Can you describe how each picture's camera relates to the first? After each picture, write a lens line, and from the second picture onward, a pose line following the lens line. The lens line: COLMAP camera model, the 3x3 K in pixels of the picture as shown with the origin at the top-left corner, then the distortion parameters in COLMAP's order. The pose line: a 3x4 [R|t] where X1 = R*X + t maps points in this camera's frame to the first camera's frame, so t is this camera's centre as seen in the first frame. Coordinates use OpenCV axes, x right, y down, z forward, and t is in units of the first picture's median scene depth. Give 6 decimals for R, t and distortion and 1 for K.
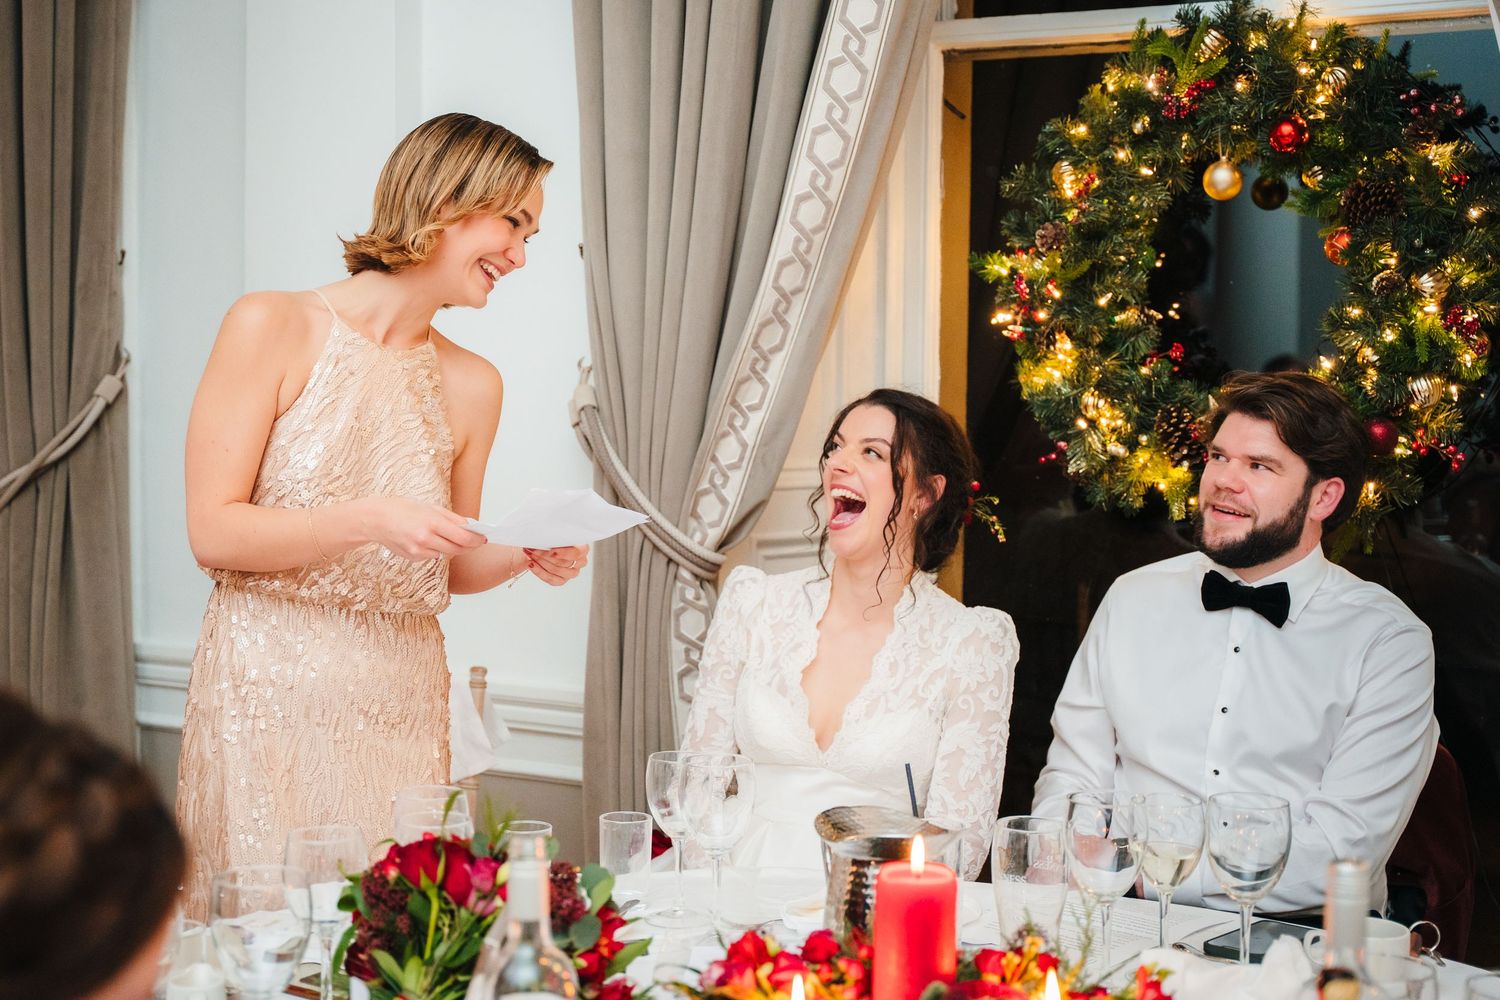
lens RADIAL K [[1923.5, 0, 750.0], [0, 1923.5, 500.0], [0, 0, 1]] dist [0.022943, 0.011360]
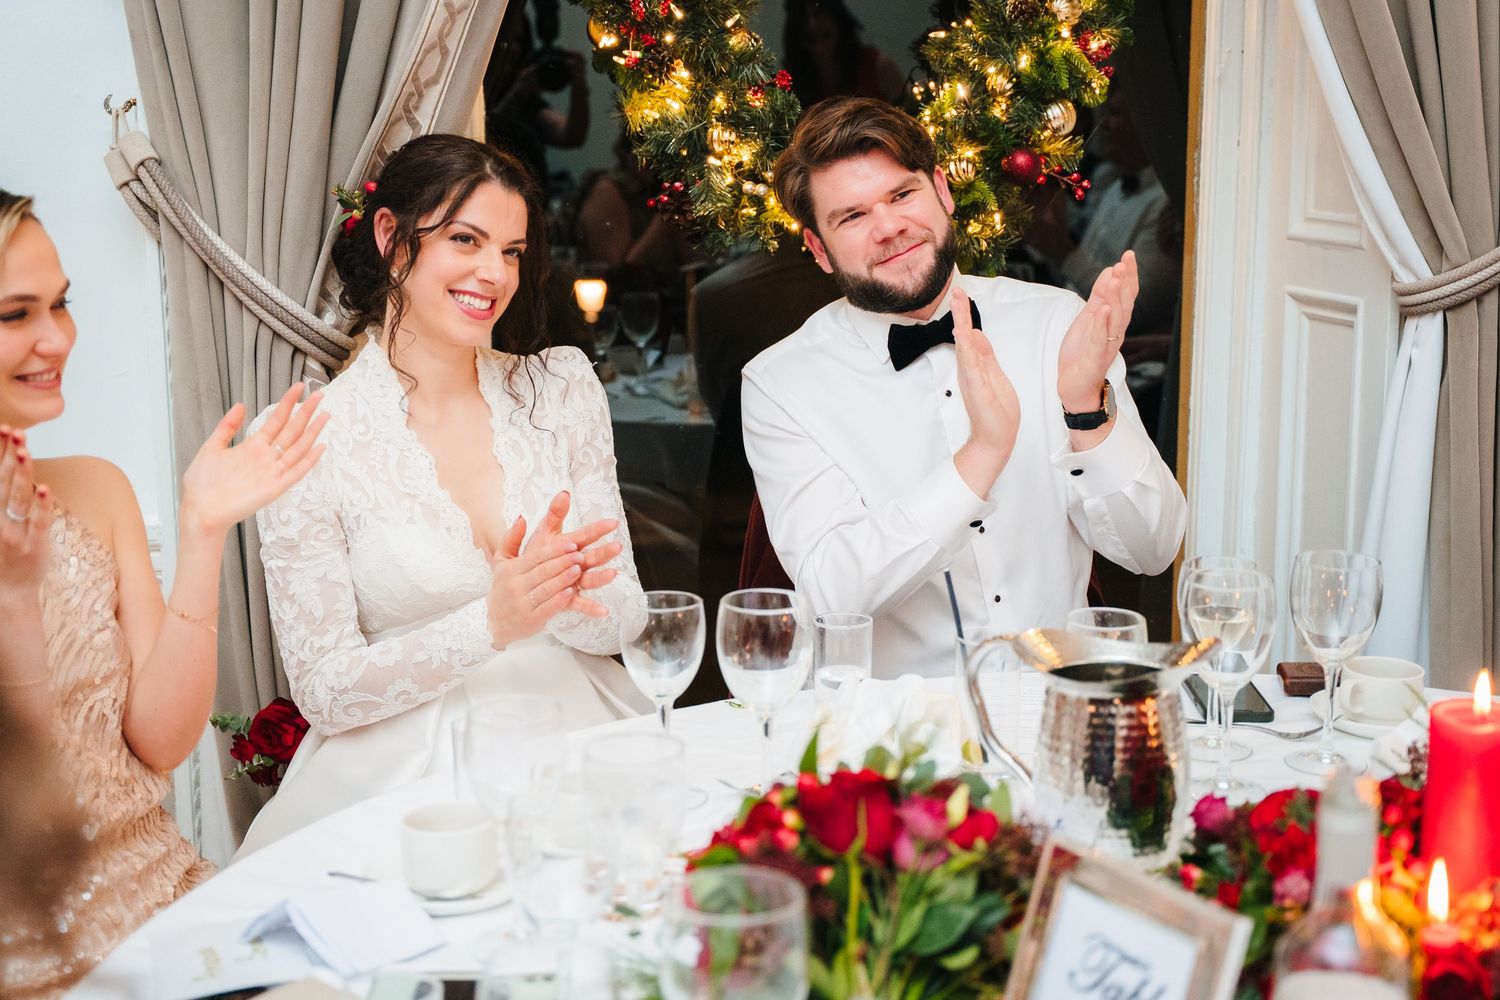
lens RADIAL K [[1841.5, 0, 750.0], [0, 1841.5, 500.0], [0, 0, 1]] dist [-0.027049, -0.053257]
pose [[0.843796, -0.128477, 0.521058, -0.295674], [0.048178, 0.985135, 0.164886, -0.024935], [-0.534496, -0.114027, 0.837443, 0.249666]]
